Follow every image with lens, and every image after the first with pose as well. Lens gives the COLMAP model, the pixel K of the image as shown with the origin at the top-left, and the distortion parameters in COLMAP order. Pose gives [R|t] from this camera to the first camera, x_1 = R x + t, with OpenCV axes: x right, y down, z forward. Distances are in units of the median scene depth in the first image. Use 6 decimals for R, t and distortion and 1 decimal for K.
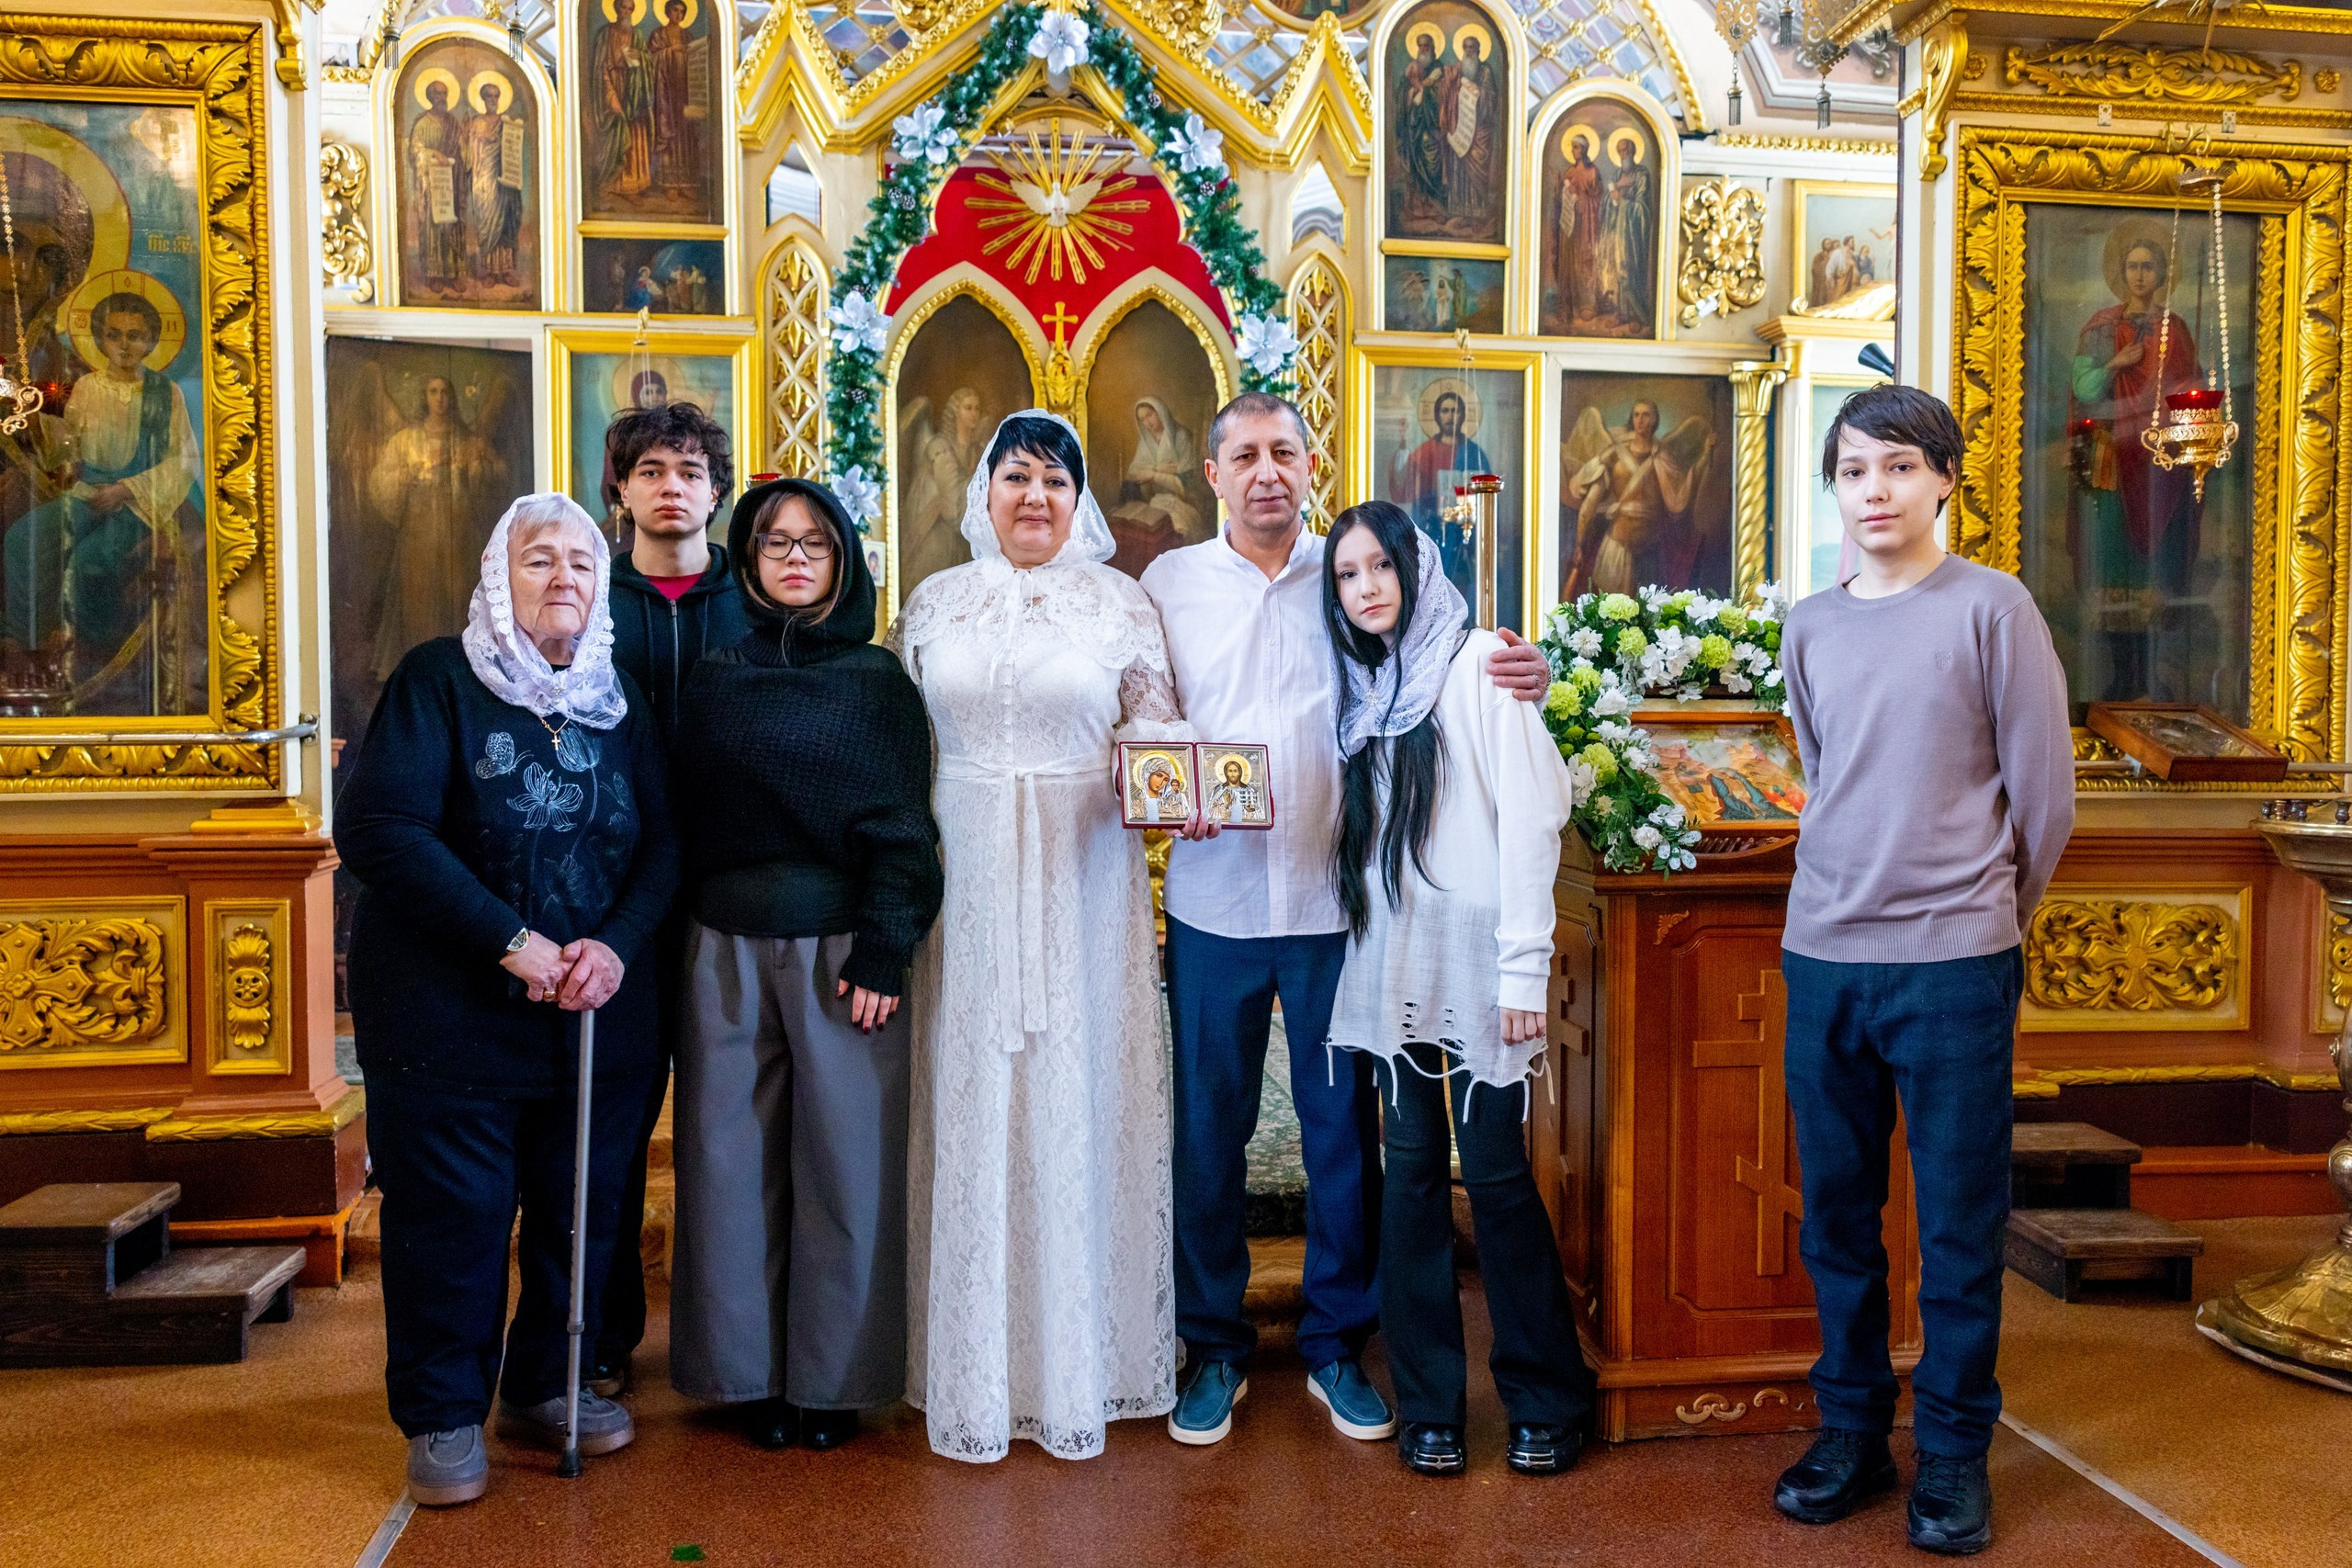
lens RADIAL K [[1845.2, 0, 1245.1], [0, 1845.2, 739.5], [0, 0, 1]] dist [0.025964, -0.020131]
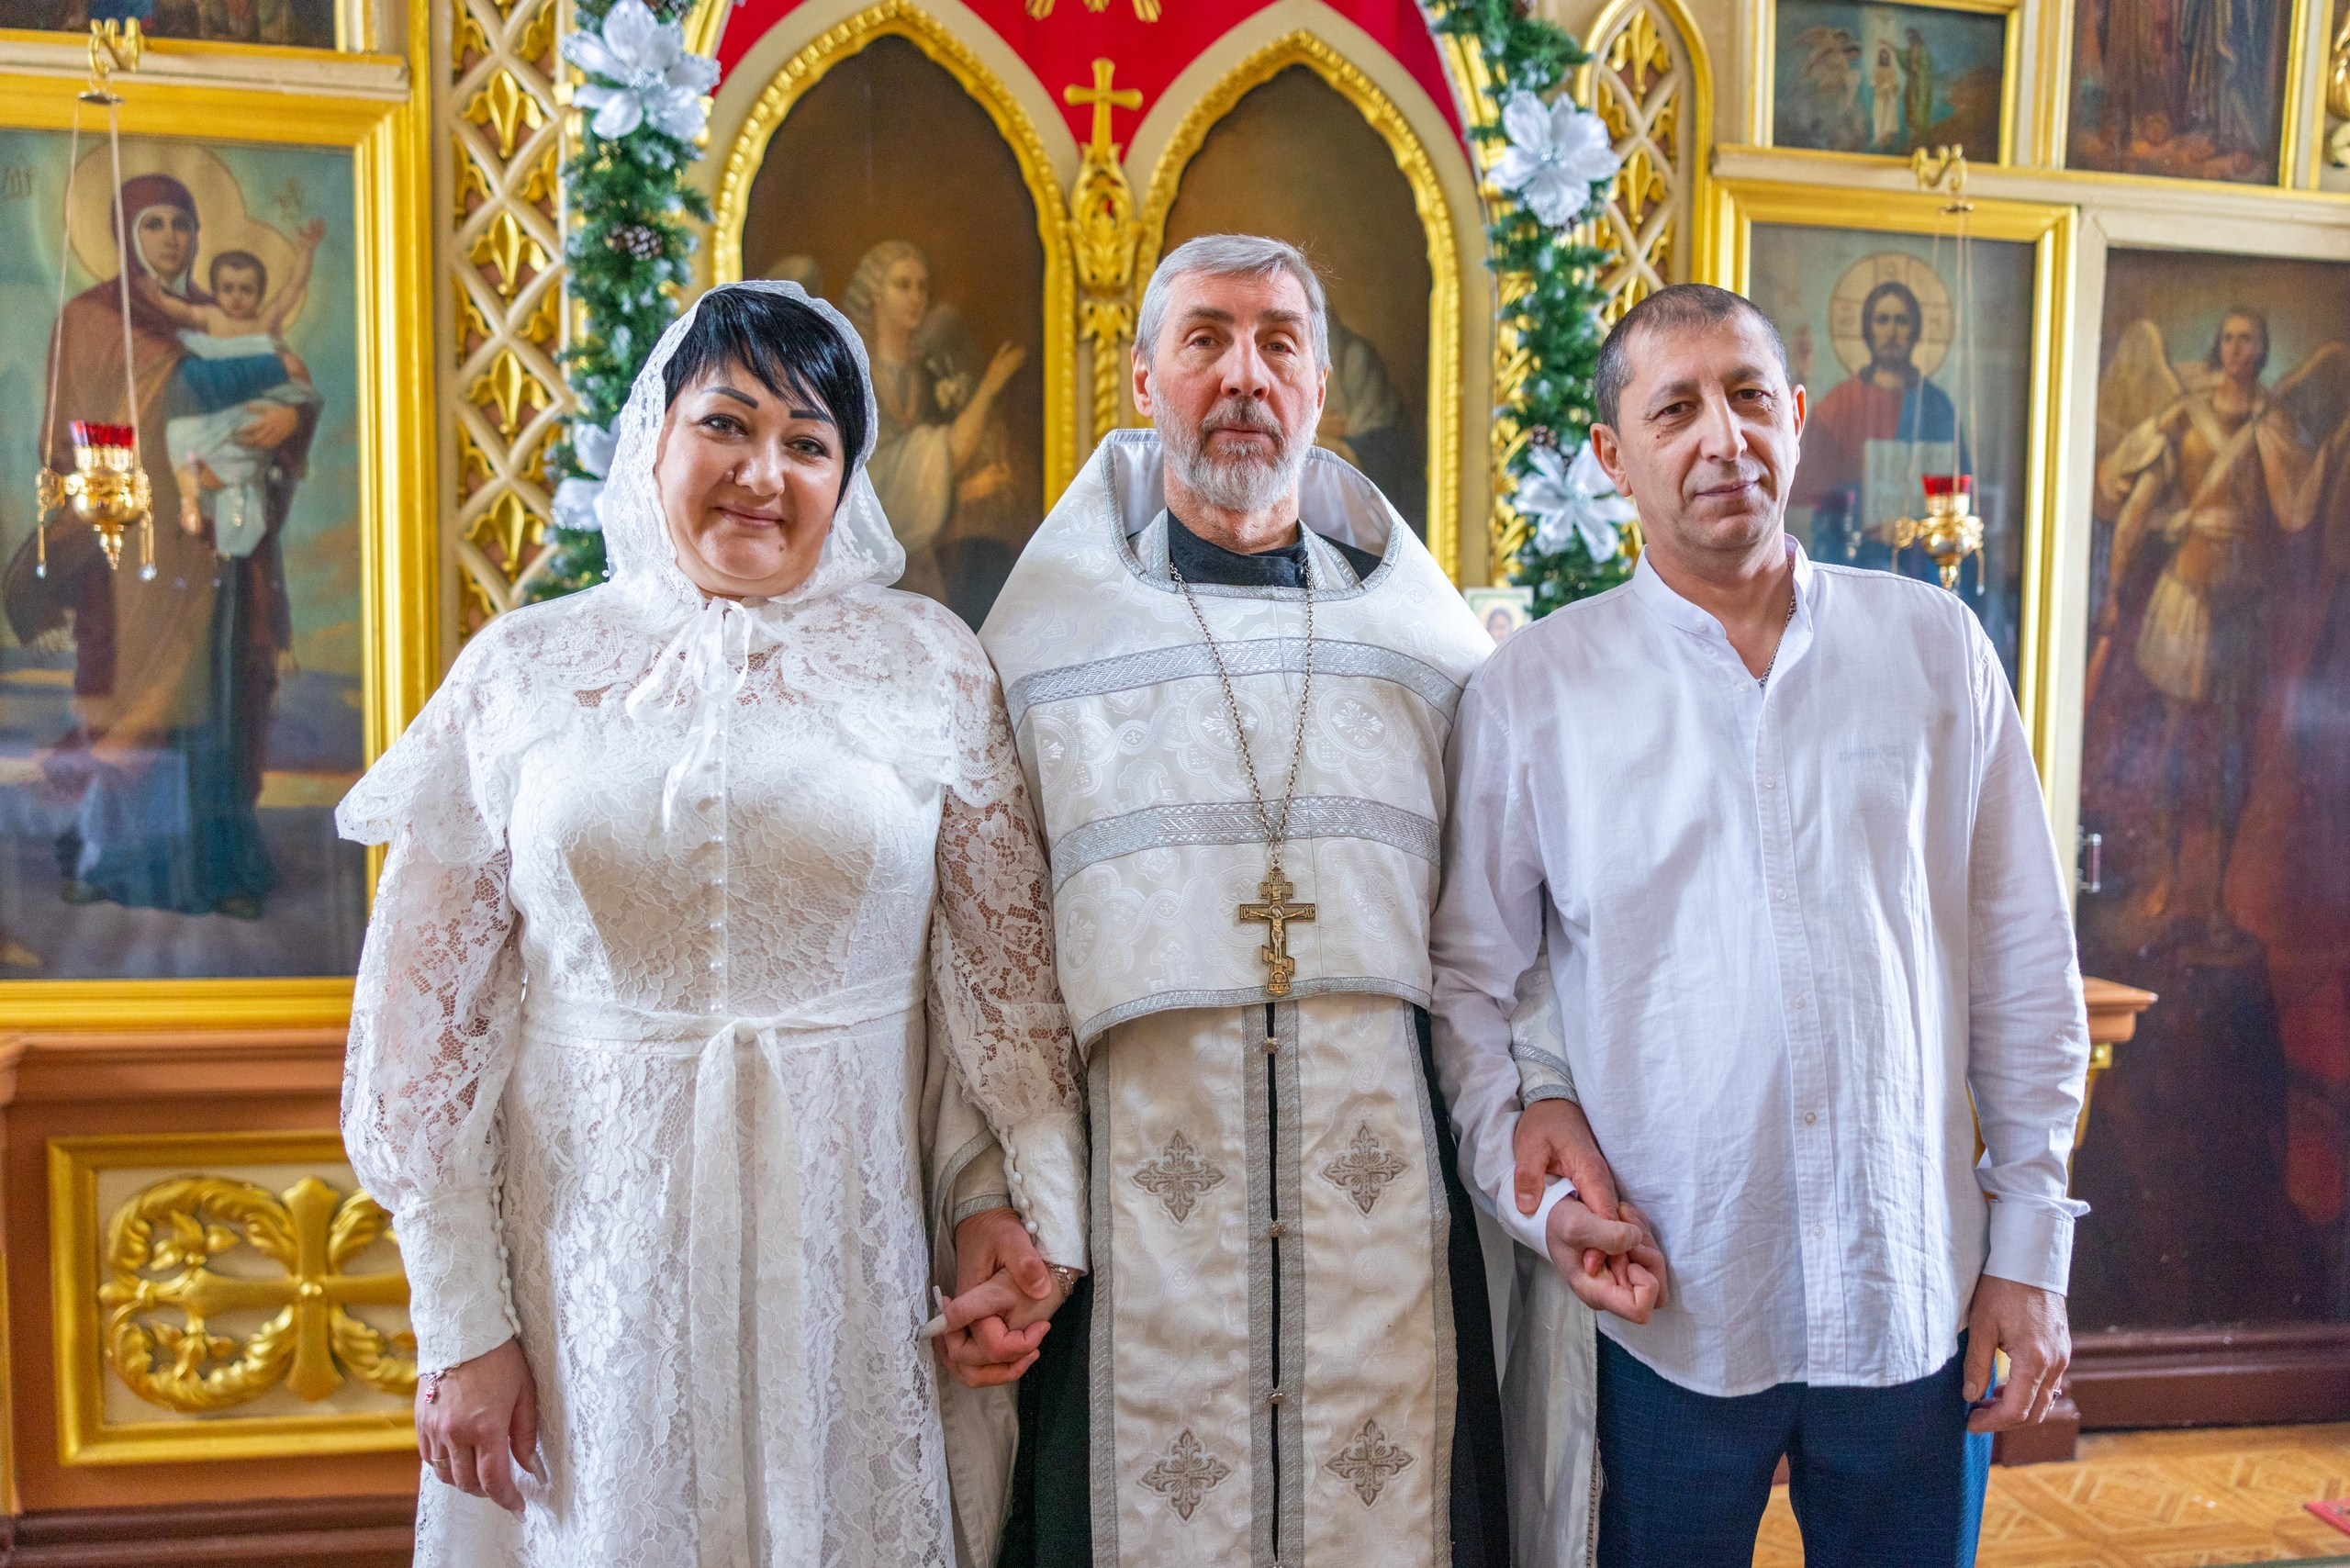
lens RADIAL K [[1843.9, 0, 1354.0], [0, 1843.9, 758.8], [0, 0, 1]] dist [0.025964, -0.020131]
pose [[0.998520, 0.011584, 0.053128, -0.060092], [-0.013487, 0.999275, 0.035594, -0.078741], [-0.052678, -0.036258, 0.997953, 0.526964]]
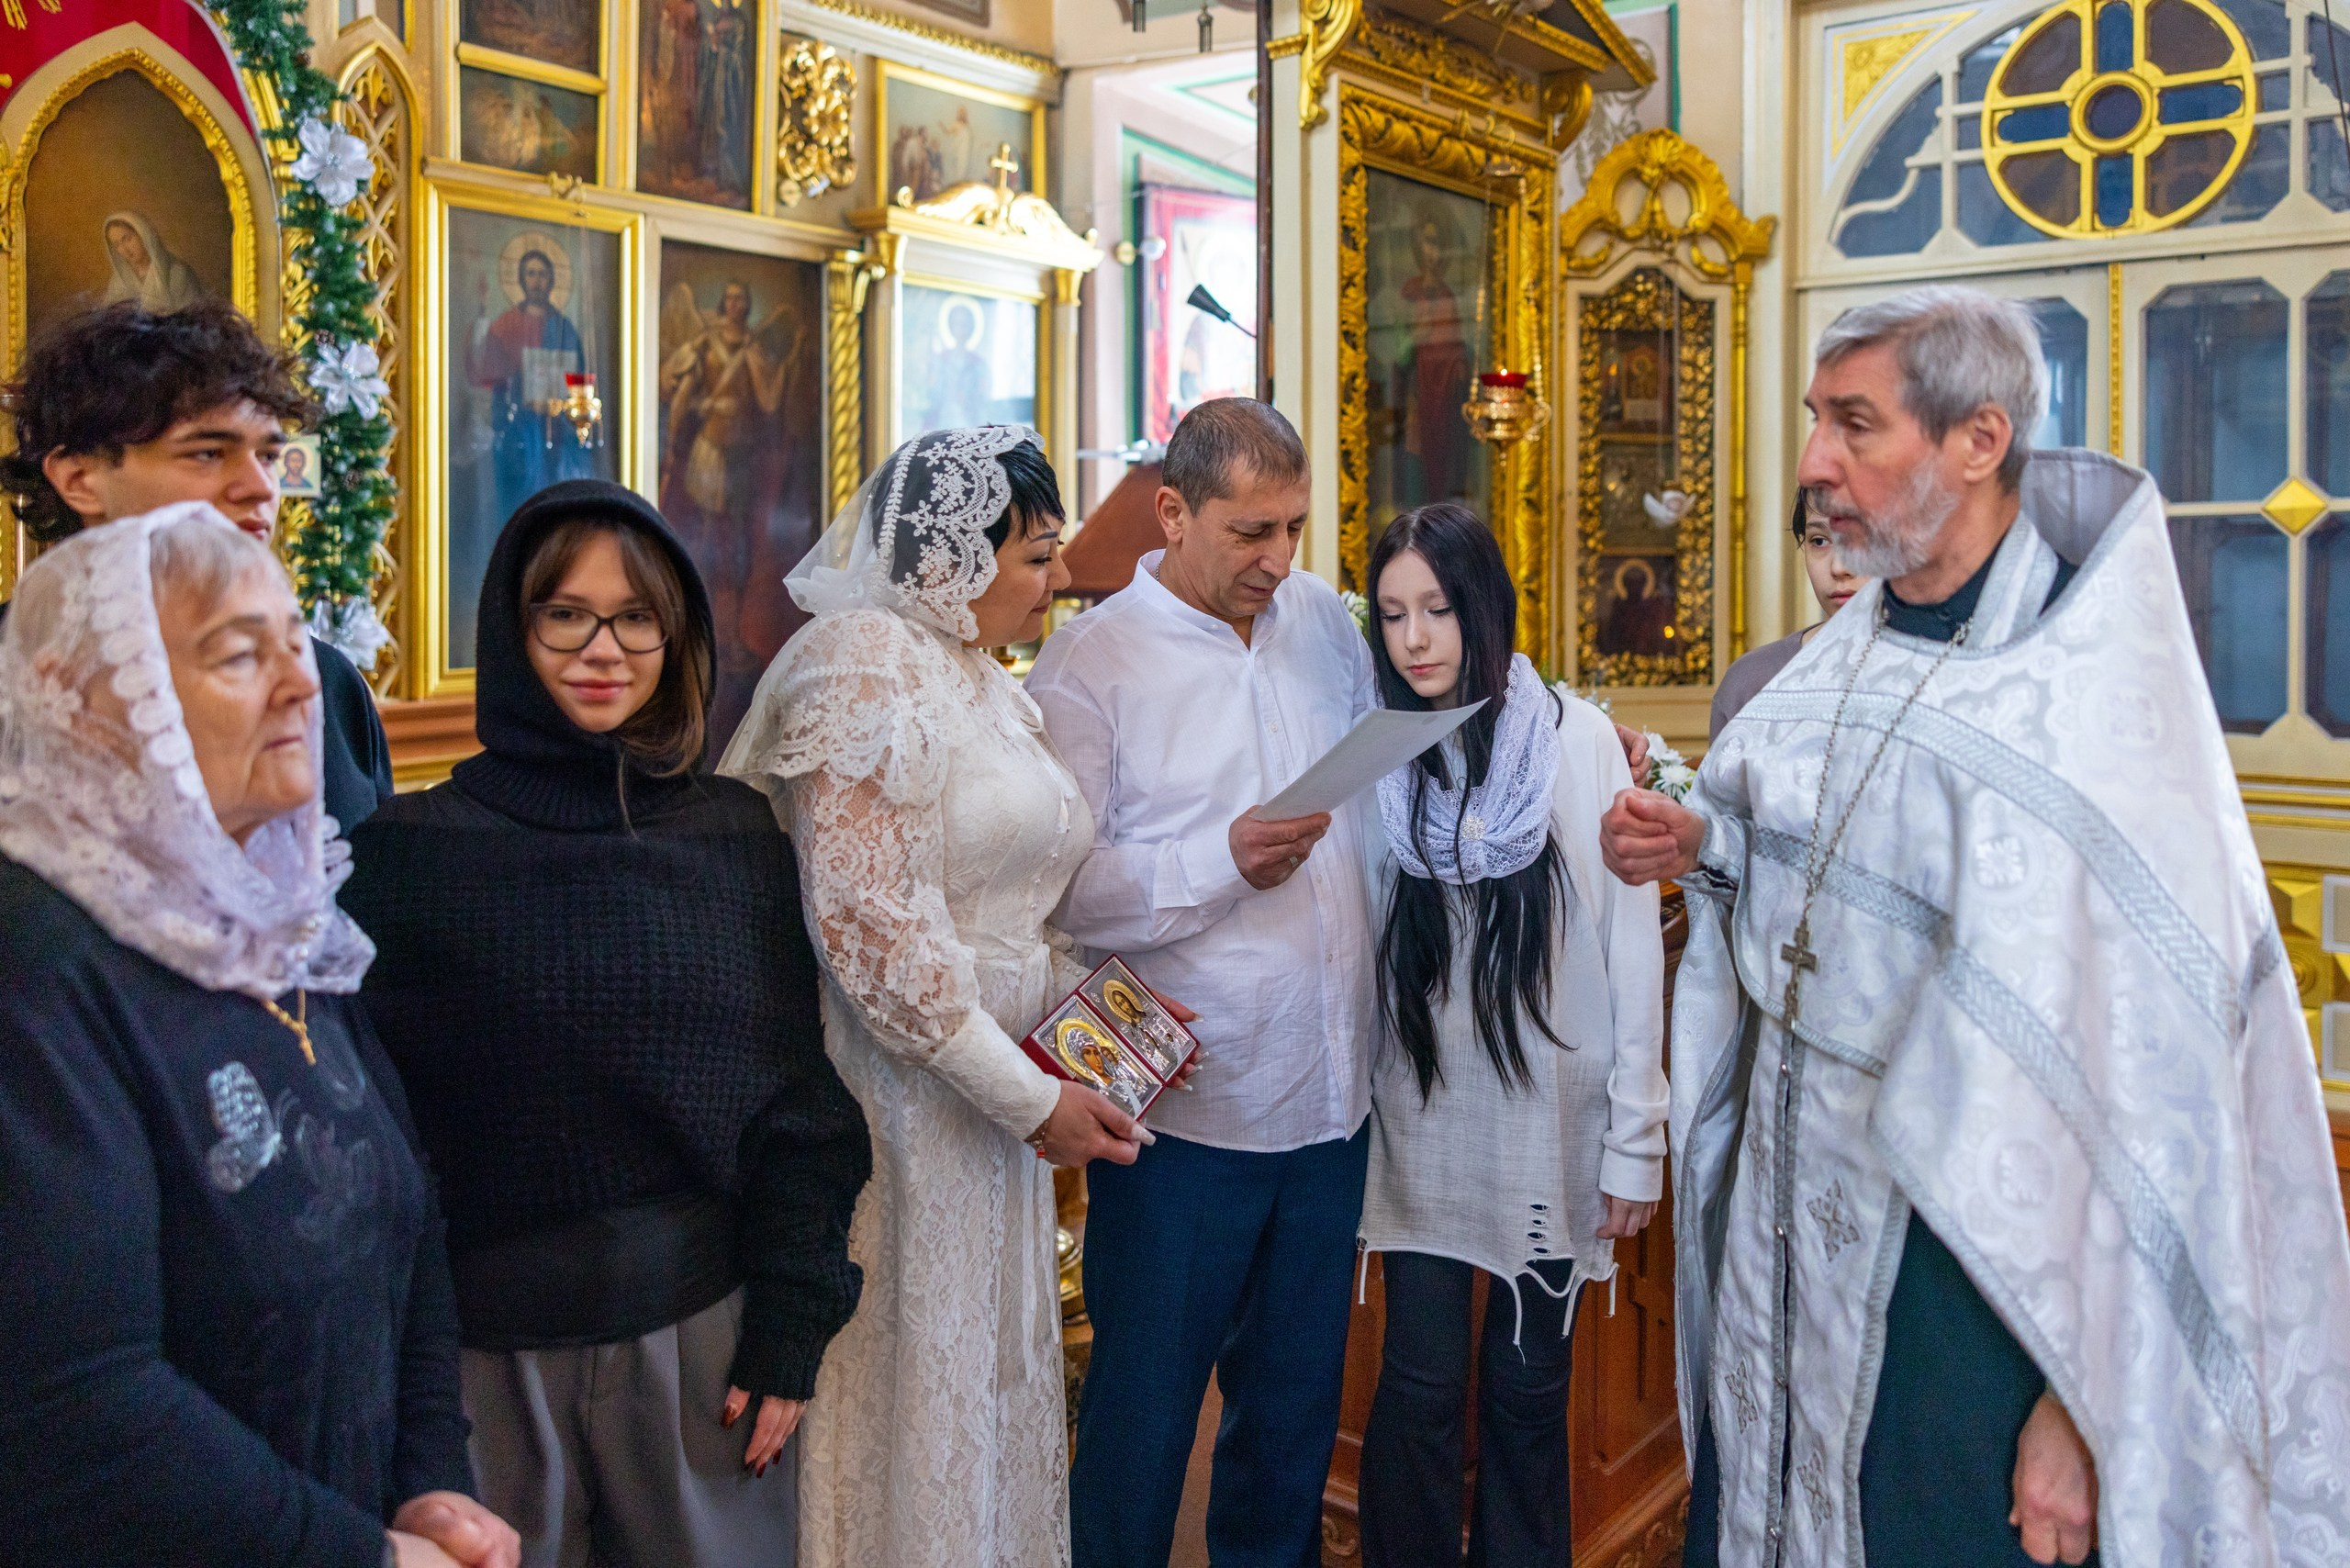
lens RADIAL K [[1843.9, 0, 1164.1], [0, 1843.9, 573.2], [0, 0, 1]] dist [0.025964, -0.020131]
pose [[0.739436, -0.011574, 0.673127, -0.234635], [0.007299, 0.999931, 0.009175, -0.056507], [-0.673187, -0.001871, 0.739470, 0.238808]]
